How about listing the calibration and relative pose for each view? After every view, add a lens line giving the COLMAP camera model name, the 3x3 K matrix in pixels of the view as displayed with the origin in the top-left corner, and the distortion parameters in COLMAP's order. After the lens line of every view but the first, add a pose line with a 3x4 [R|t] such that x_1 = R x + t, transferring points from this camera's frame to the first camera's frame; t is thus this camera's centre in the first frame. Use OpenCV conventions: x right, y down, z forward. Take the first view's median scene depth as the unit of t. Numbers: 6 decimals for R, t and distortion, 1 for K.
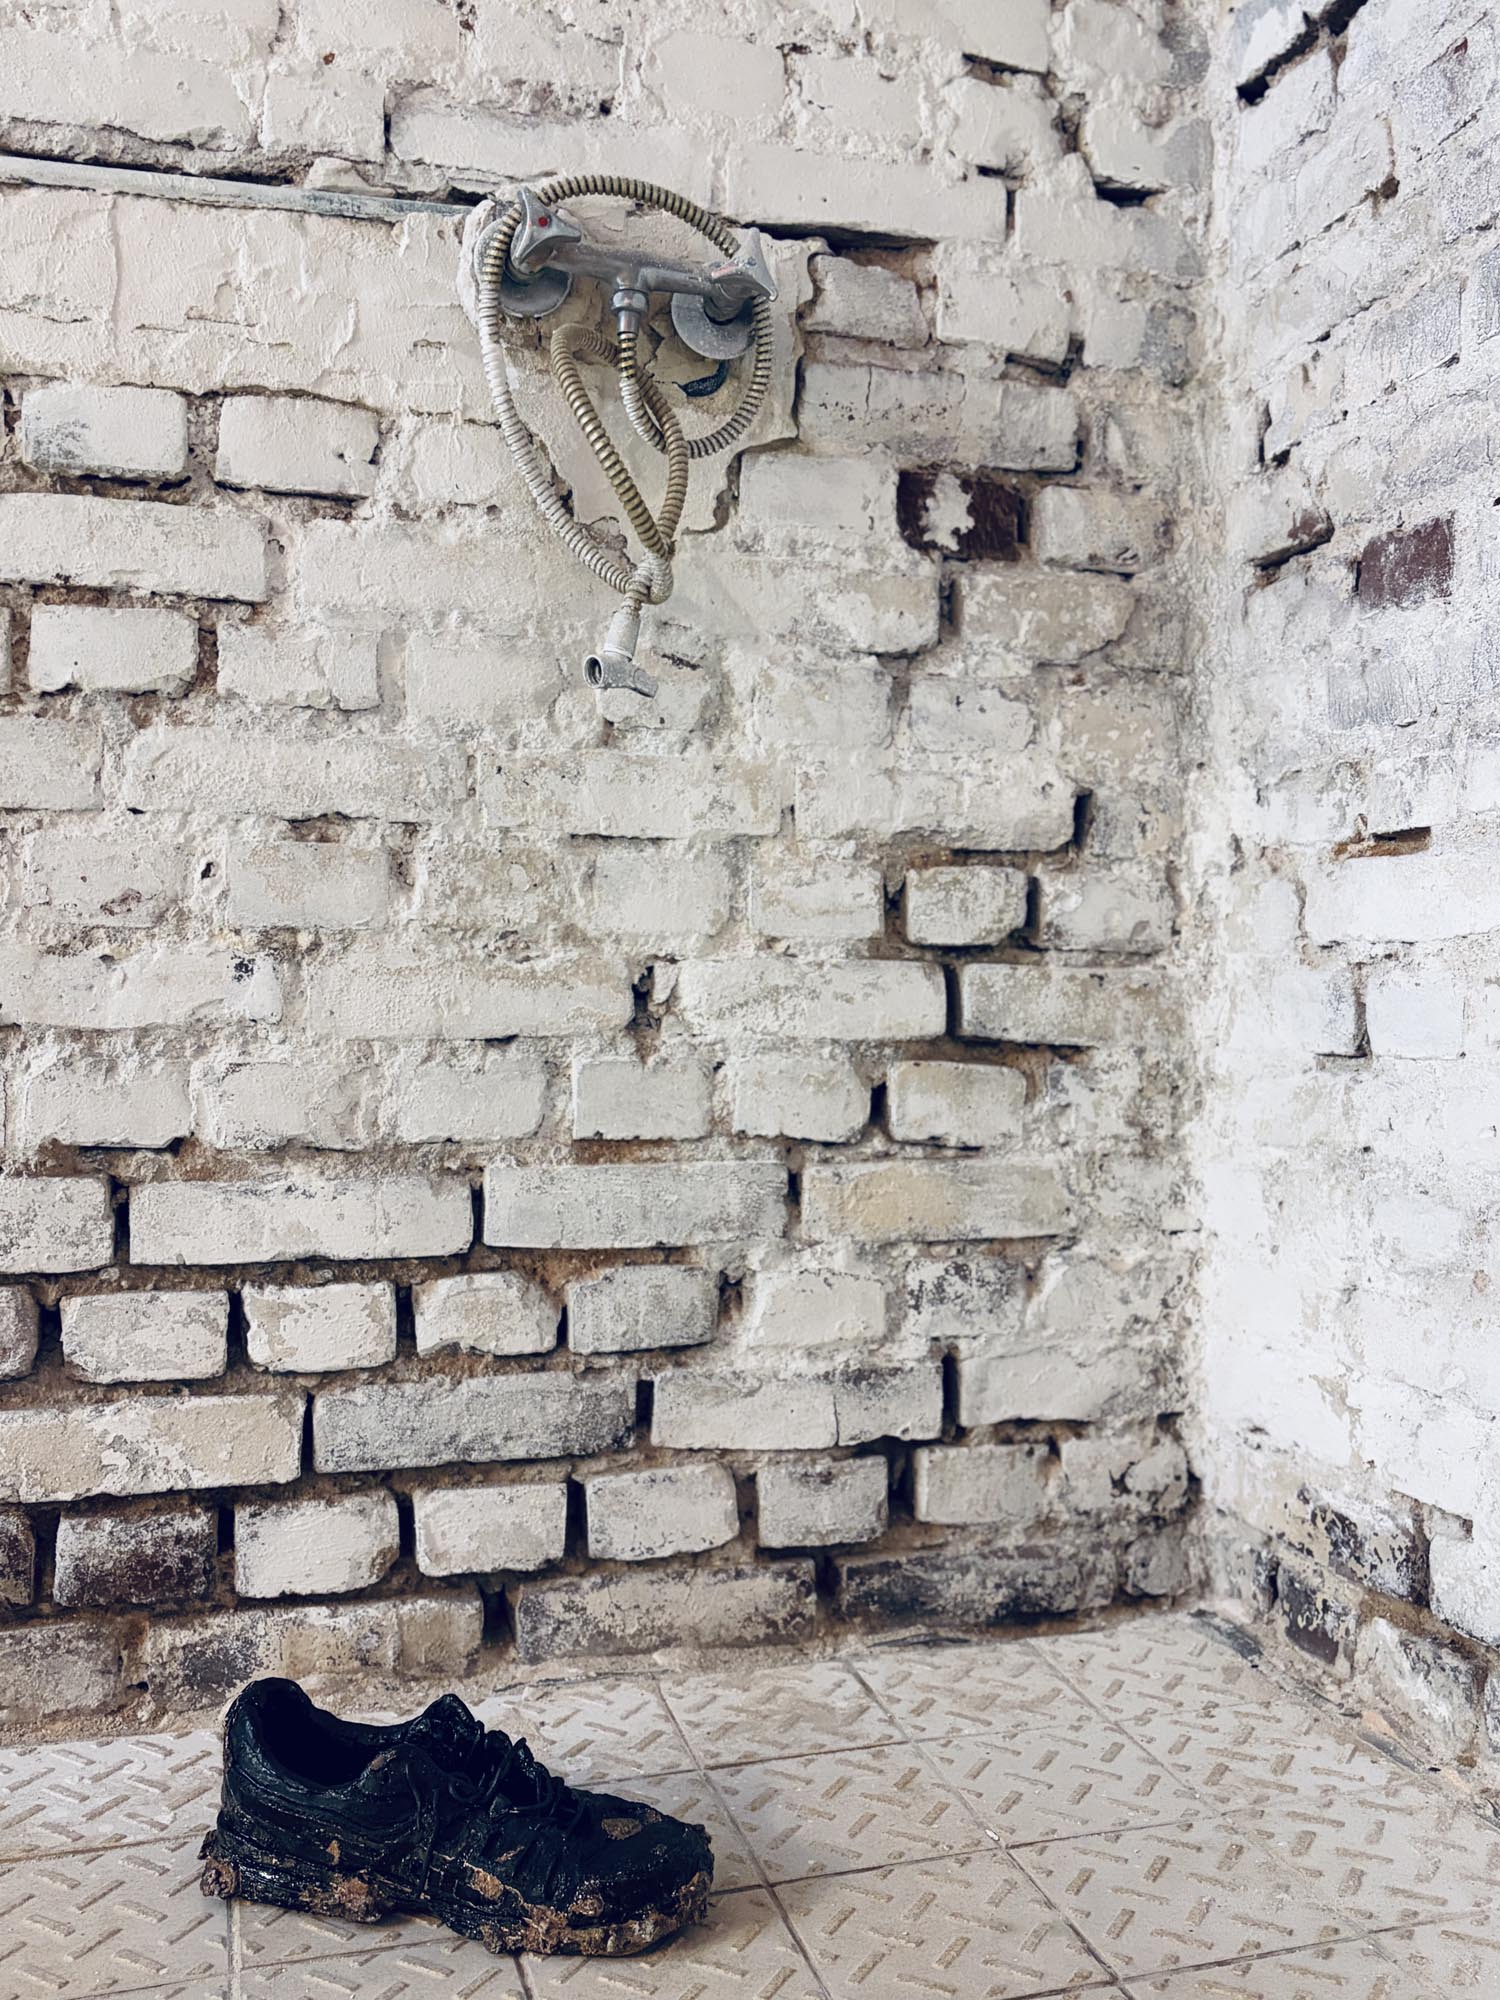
lens RADIAL K [[1790.9, 0, 813.3], [0, 1790.9, 1043.3], [0, 0, 1]] dist [0.018848, -0.011767]
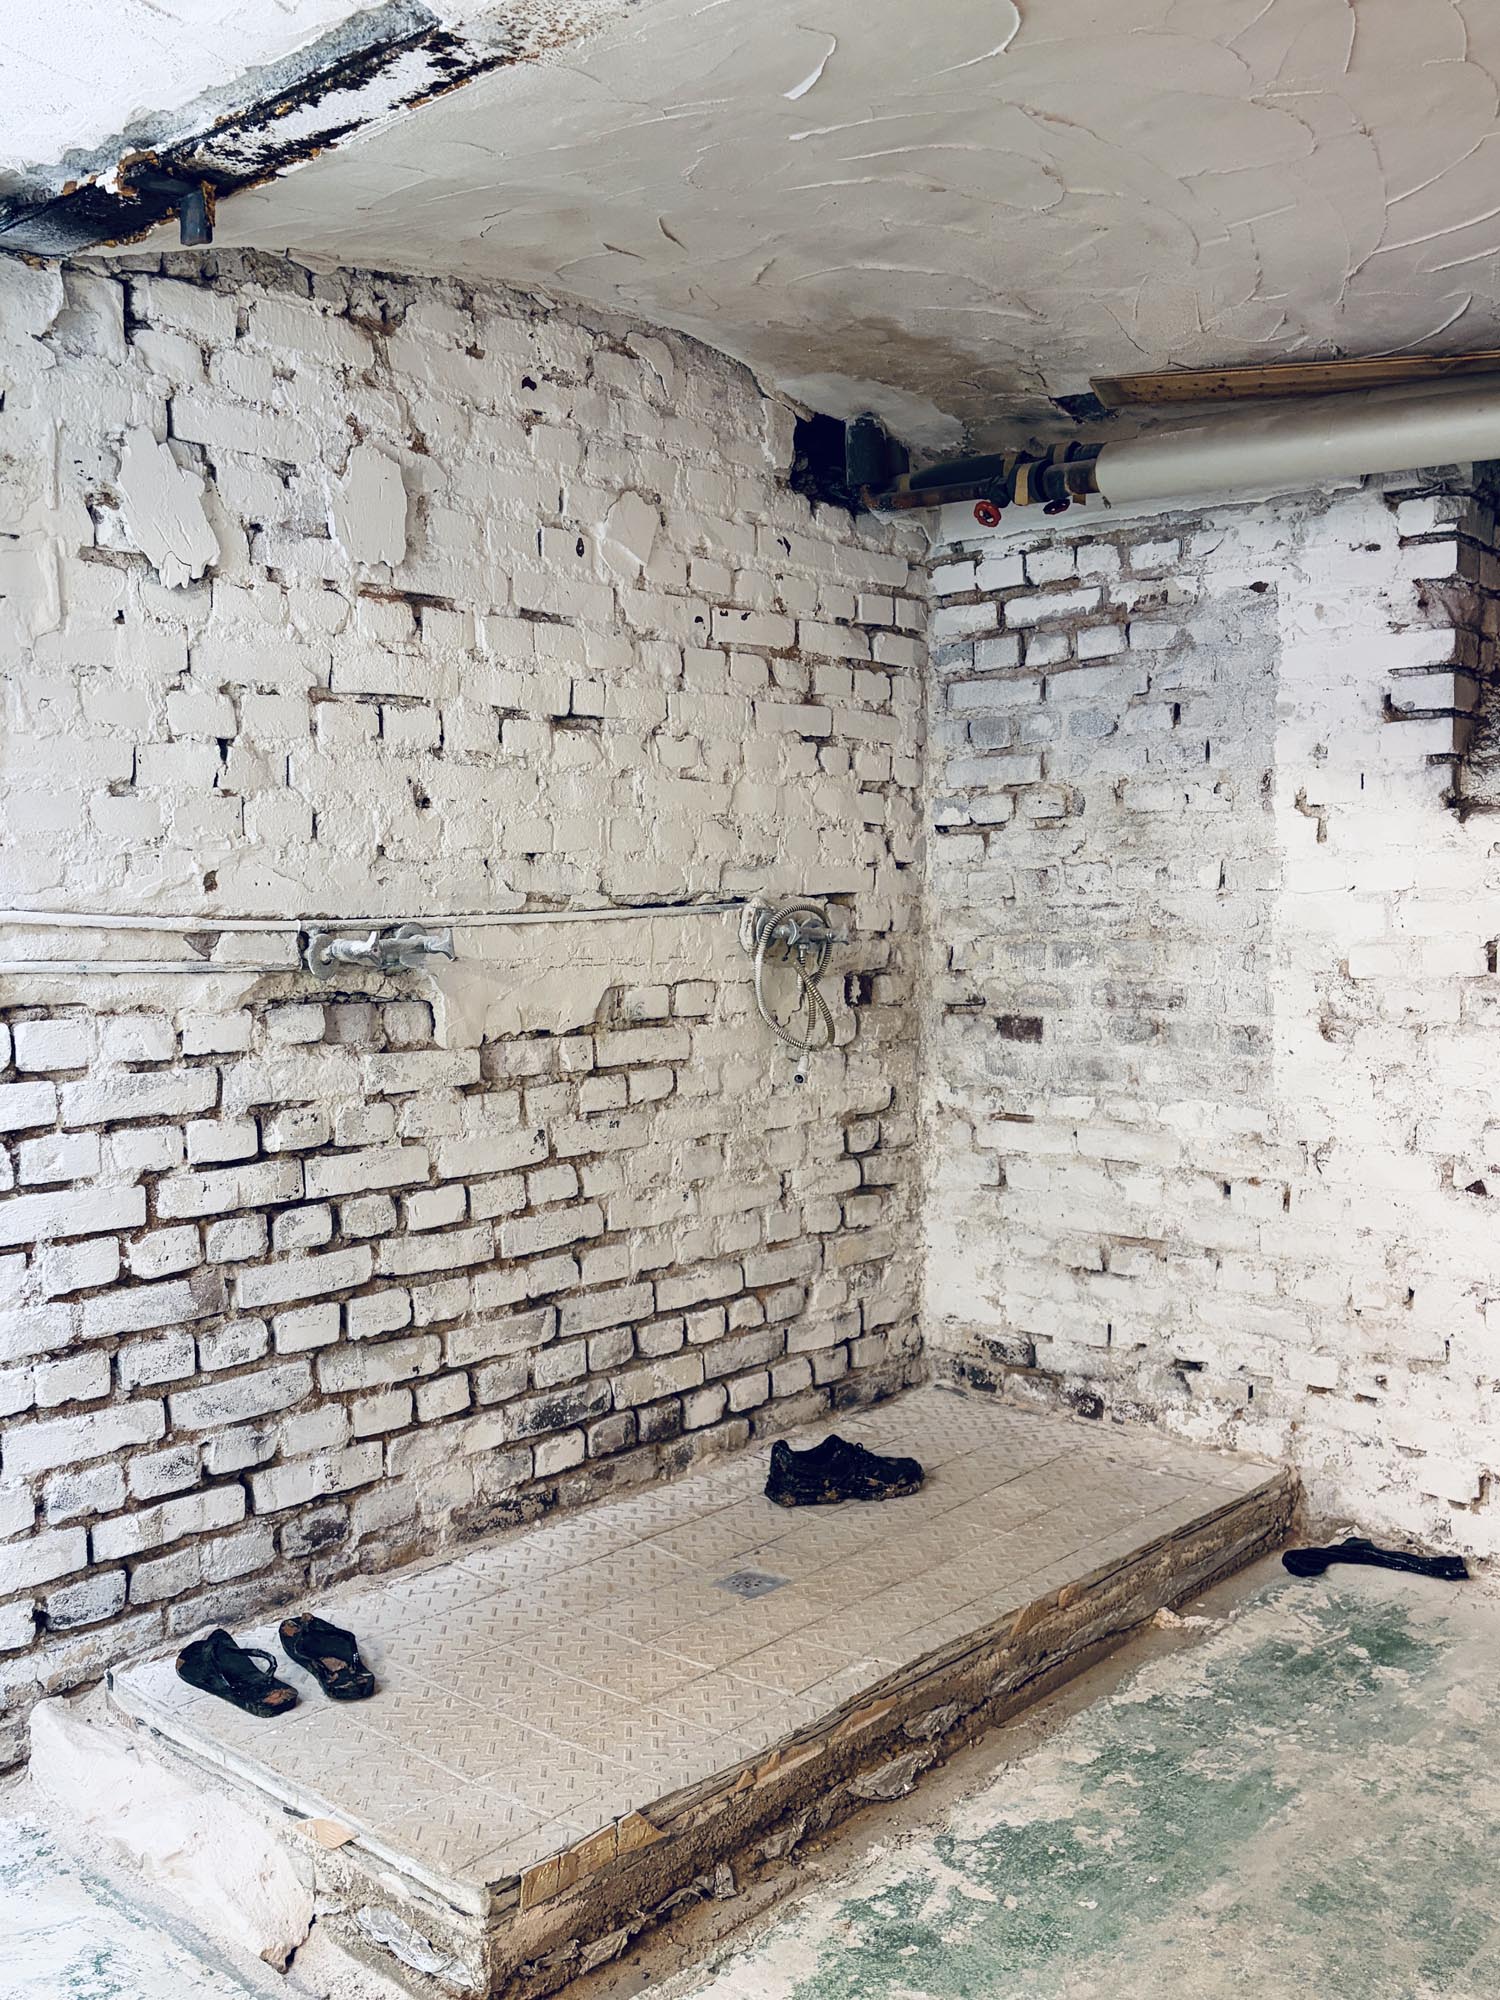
lens RADIAL K [[1790.9, 0, 747.5], [0, 1790.9, 999.5], [0, 0, 1]] dist [0.018848, -0.011767]
pose [[0.850249, -0.041168, 0.524768, -1.515054], [0.019768, 0.998731, 0.046321, -0.425341], [-0.526009, -0.029011, 0.849984, -1.219211]]
